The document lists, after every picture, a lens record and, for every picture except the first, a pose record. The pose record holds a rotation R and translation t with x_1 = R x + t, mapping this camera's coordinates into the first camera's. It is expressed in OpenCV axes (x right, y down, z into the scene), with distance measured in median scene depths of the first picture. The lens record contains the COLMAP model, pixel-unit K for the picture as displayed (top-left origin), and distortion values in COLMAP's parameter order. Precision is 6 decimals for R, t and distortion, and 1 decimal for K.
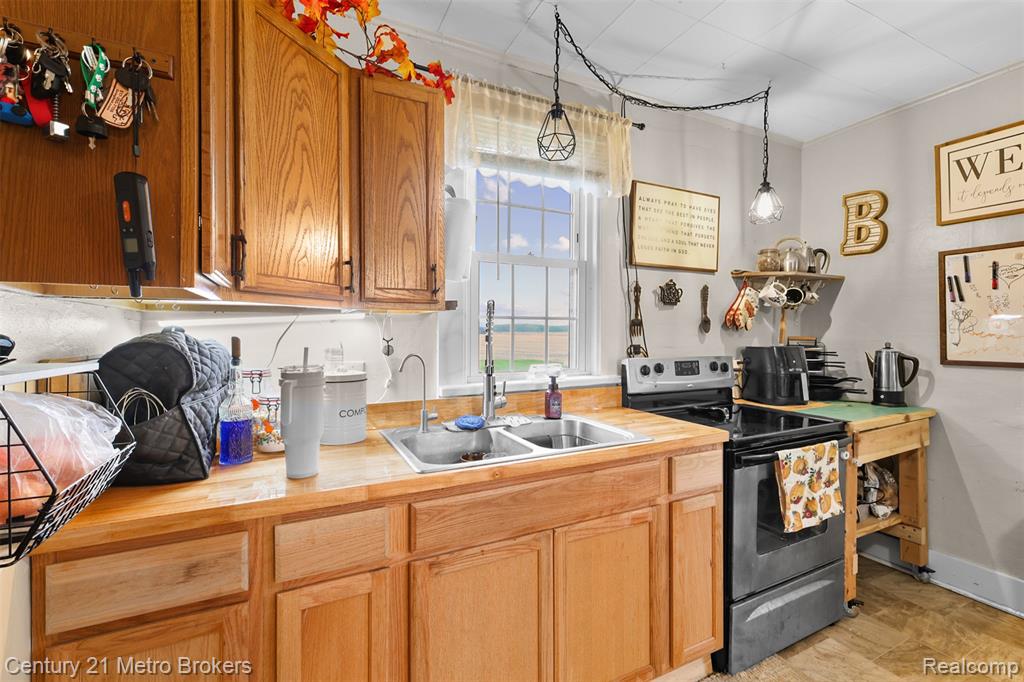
lens RADIAL K [[442.8, 0, 511.1], [0, 442.8, 331.5], [0, 0, 1]] dist [0.013012, -0.000048]
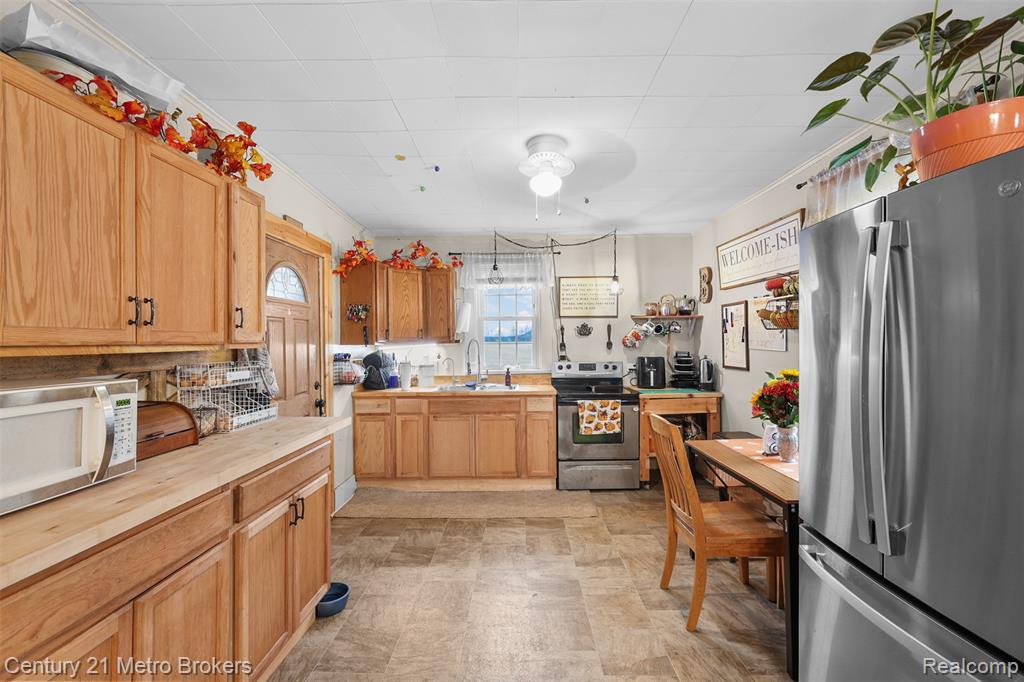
lens RADIAL K [[442.8, 0, 511.1], [0, 442.8, 331.5], [0, 0, 1]] dist [0.013012, -0.000048]
pose [[0.894617, -0.017297, -0.446500, 1.304409], [0.009383, 0.999757, -0.019929, -0.056062], [0.446736, 0.013639, 0.894562, -1.265157]]
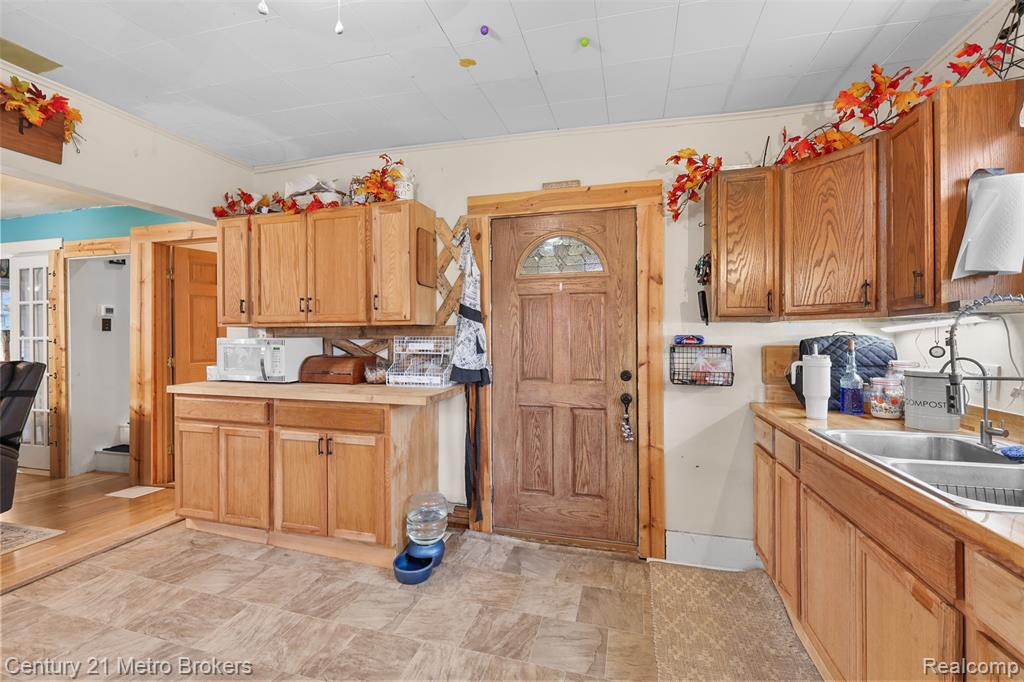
lens RADIAL K [[442.8, 0, 511.1], [0, 442.8, 331.5], [0, 0, 1]] dist [0.013012, -0.000048]
pose [[-0.648362, 0.001077, -0.761332, 1.058972], [0.005060, 0.999983, -0.002895, -0.010876], [0.761316, -0.005729, -0.648356, 0.801466]]
